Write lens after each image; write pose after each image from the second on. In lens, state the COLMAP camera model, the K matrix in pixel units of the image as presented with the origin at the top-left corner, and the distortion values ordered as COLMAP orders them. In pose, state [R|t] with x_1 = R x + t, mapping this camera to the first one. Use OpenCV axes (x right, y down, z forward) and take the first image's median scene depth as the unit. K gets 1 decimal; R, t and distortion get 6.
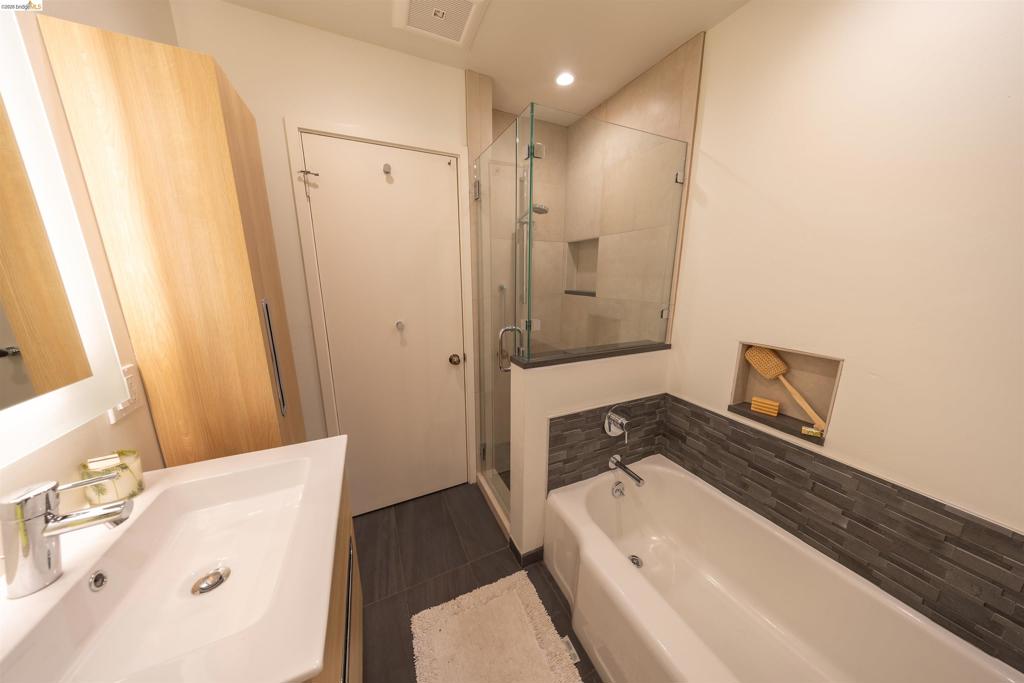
lens RADIAL K [[307.8, 0, 512.0], [0, 307.8, 341.5], [0, 0, 1]] dist [0.004510, -0.000003]
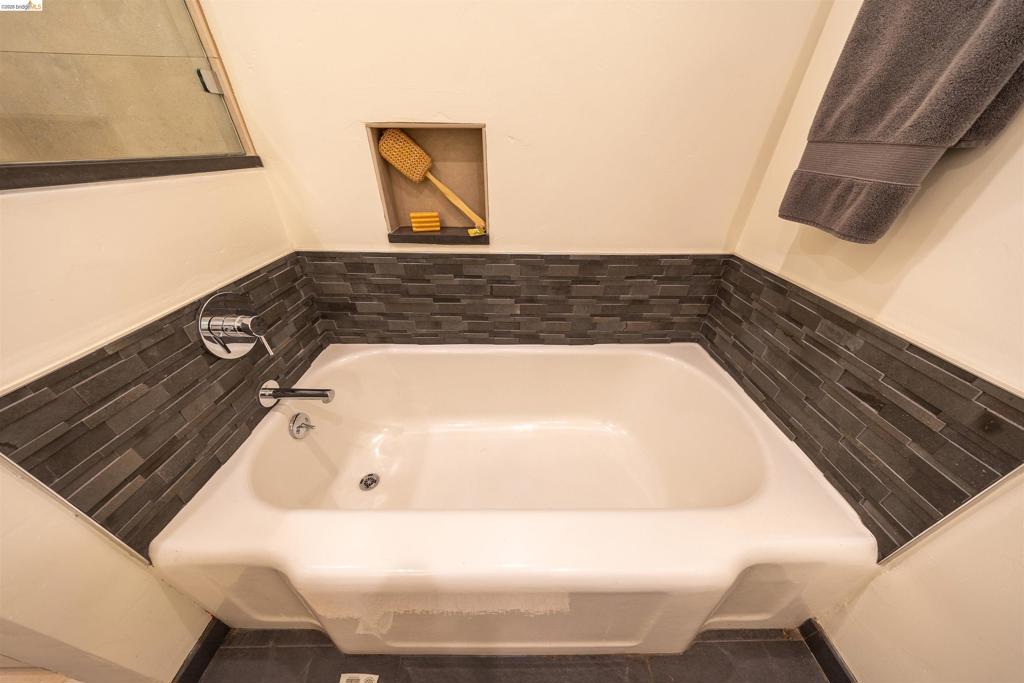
lens RADIAL K [[307.8, 0, 512.0], [0, 307.8, 341.5], [0, 0, 1]] dist [0.004510, -0.000003]
pose [[0.419162, -0.487671, 0.765820, 0.140694], [0.183174, 0.871575, 0.454758, 0.137802], [-0.889242, -0.050339, 0.454660, 0.373571]]
